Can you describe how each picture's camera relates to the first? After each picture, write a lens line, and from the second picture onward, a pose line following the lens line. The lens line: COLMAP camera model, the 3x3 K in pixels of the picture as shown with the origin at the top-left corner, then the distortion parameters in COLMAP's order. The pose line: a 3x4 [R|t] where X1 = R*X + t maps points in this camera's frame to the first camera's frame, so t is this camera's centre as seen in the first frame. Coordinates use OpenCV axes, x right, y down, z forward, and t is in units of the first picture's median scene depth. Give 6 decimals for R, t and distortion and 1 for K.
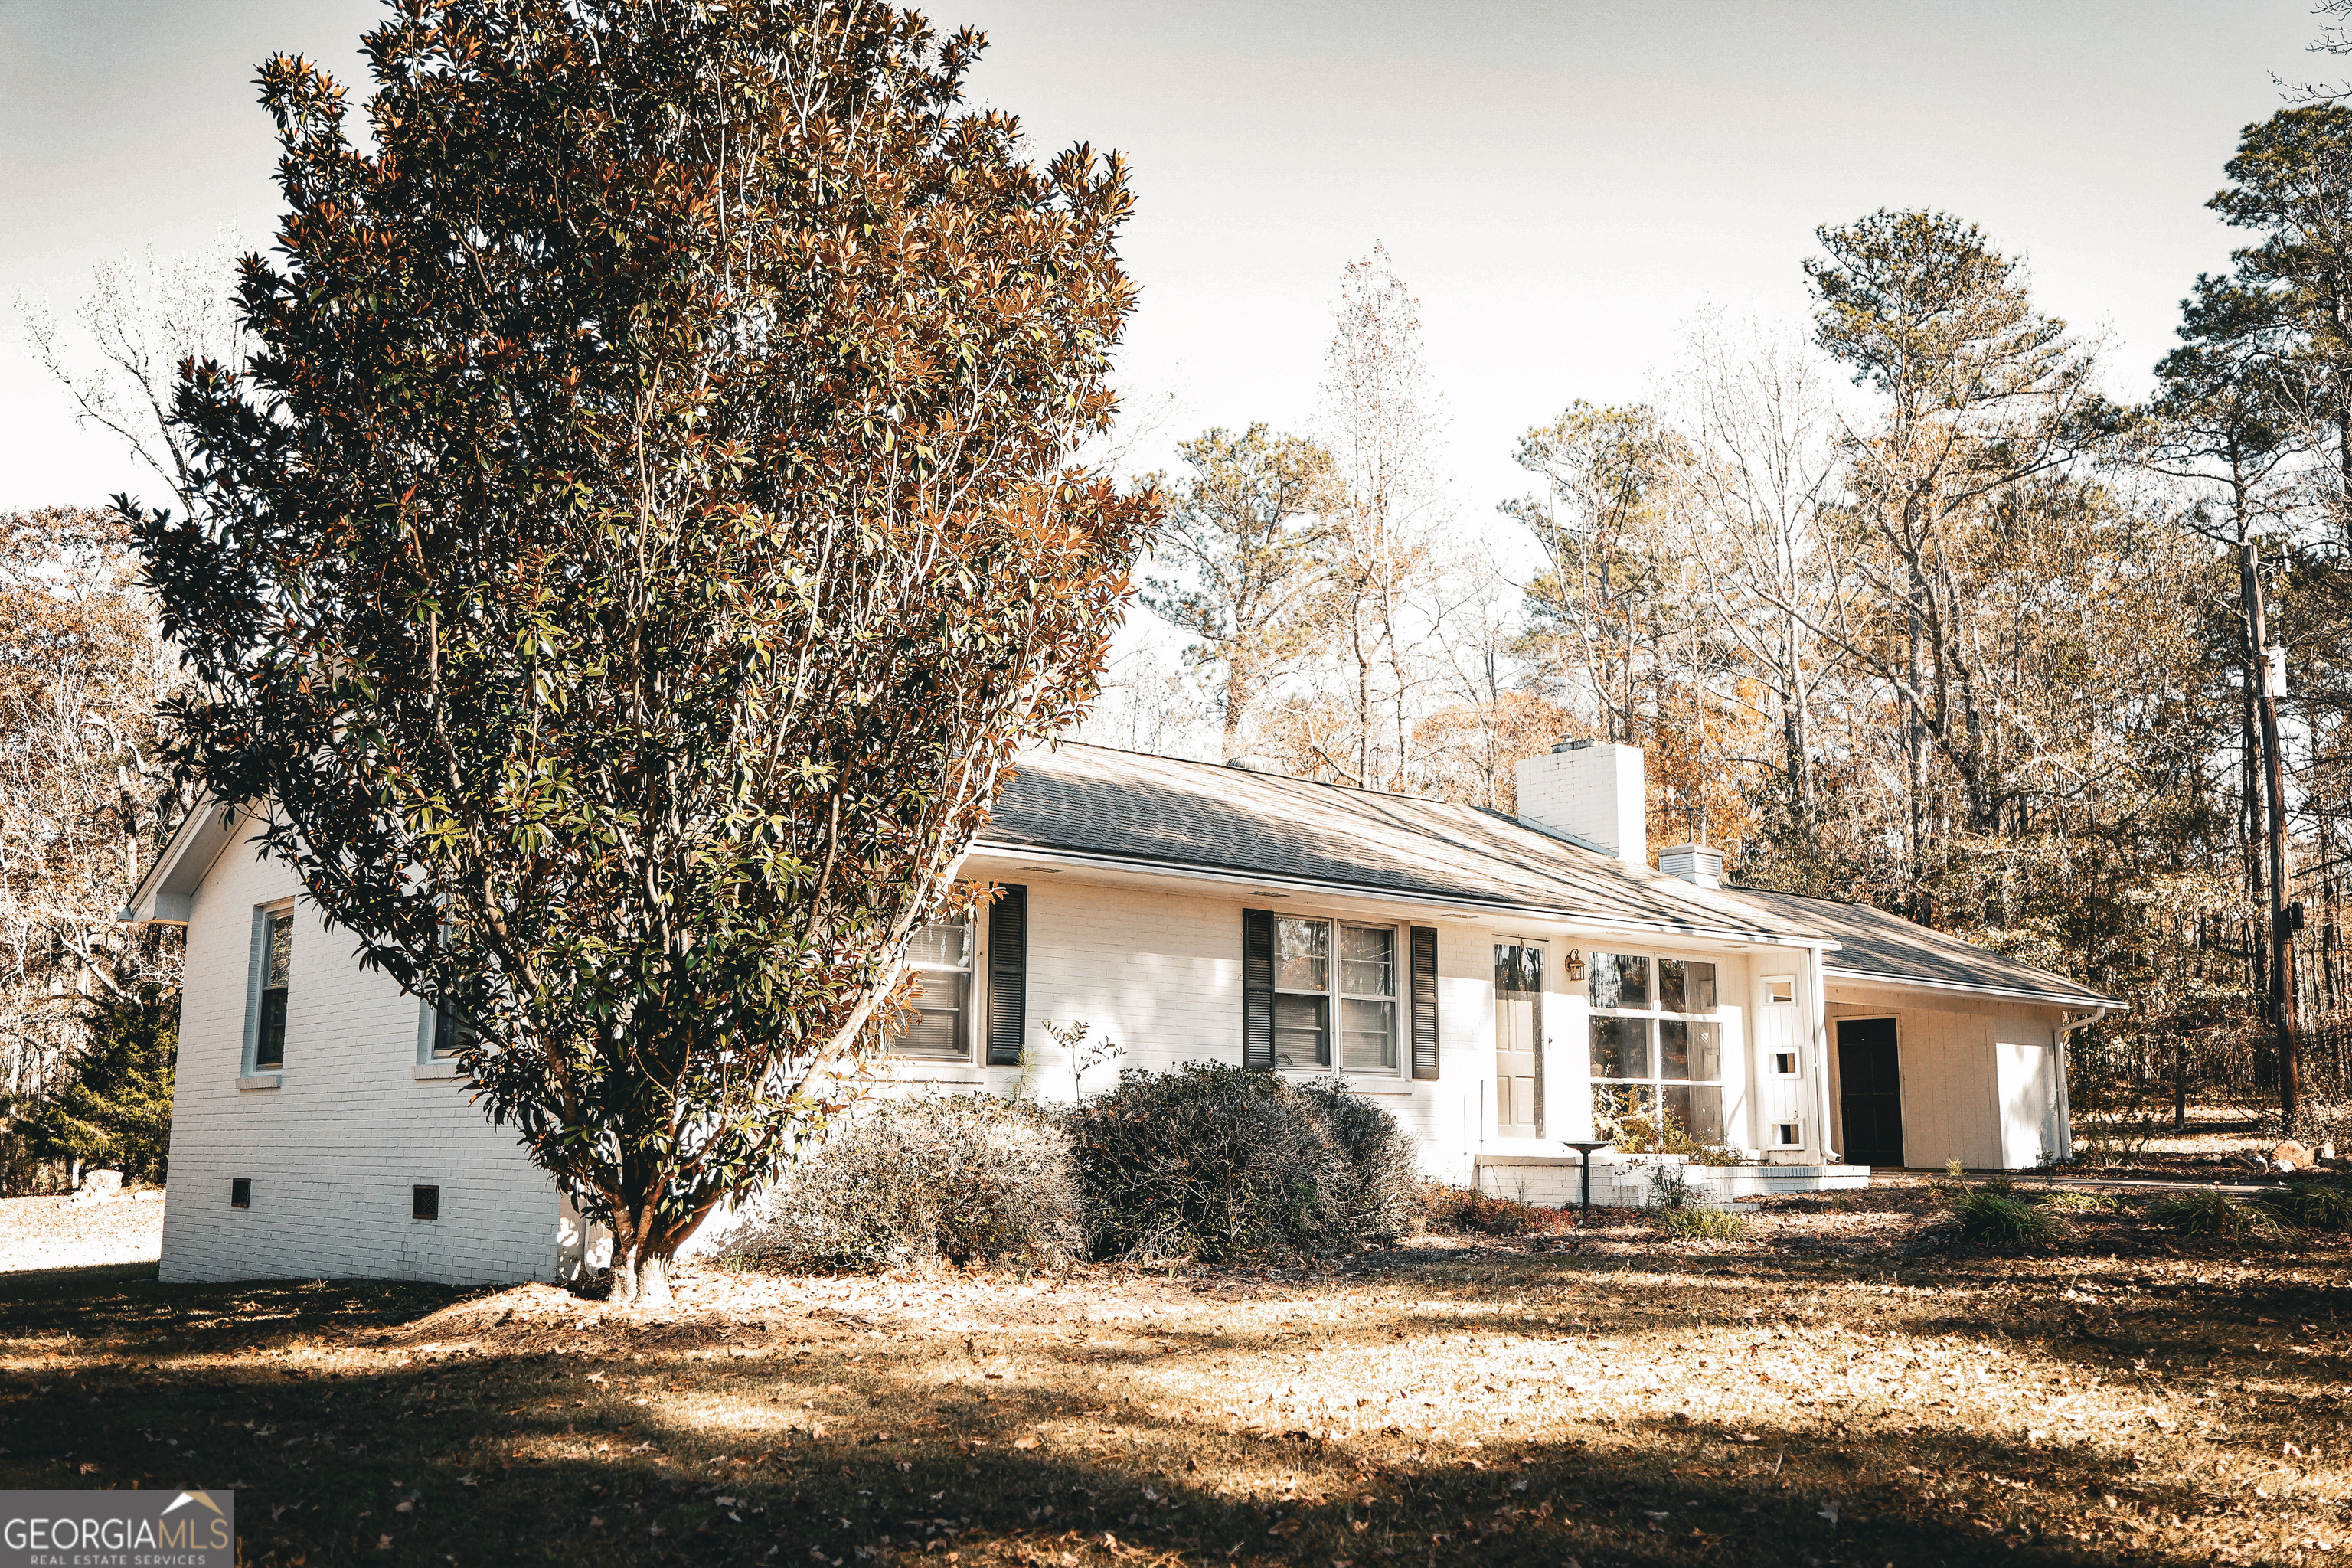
lens RADIAL K [[2133.7, 0, 1176.0], [0, 2133.7, 784.0], [0, 0, 1]] dist [-0.002657, -0.001007]
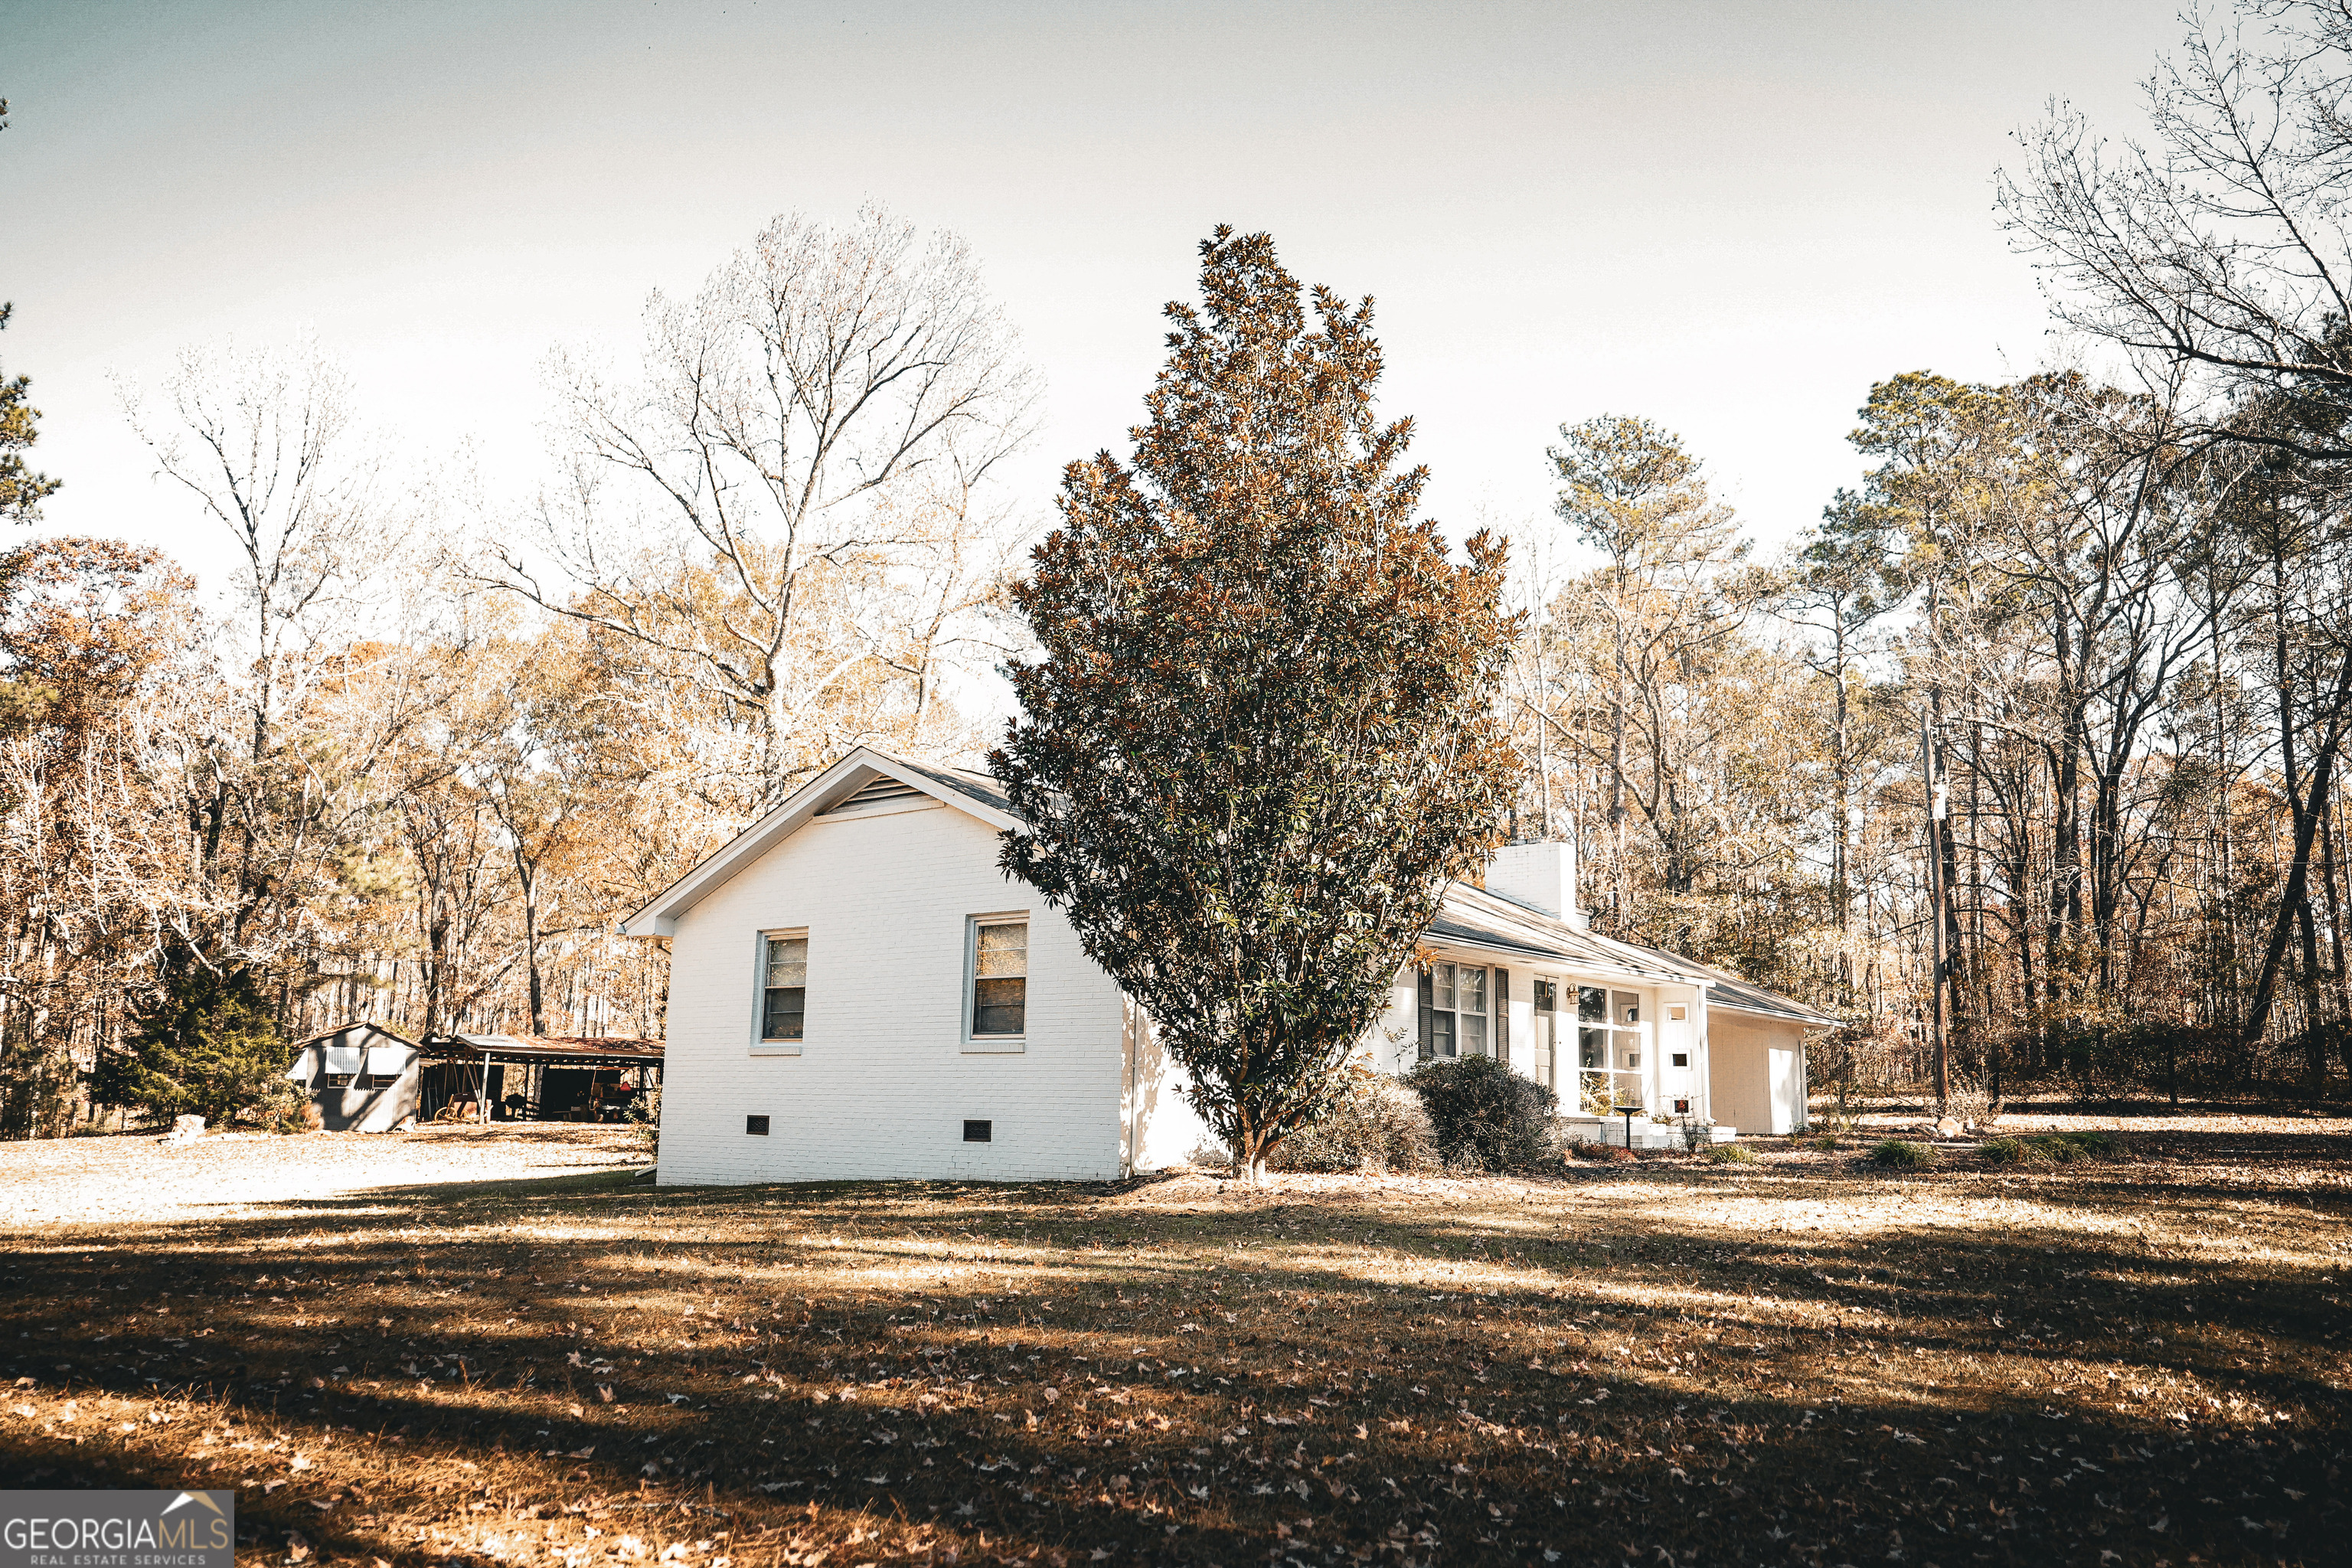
lens RADIAL K [[1870.3, 0, 1176.0], [0, 1870.3, 784.0], [0, 0, 1]] dist [0.000539, -0.000251]
pose [[0.984927, 0.047316, 0.166375, -0.135440], [-0.045791, 0.998867, -0.012995, -0.014775], [-0.166802, 0.005180, 0.985977, -0.117782]]
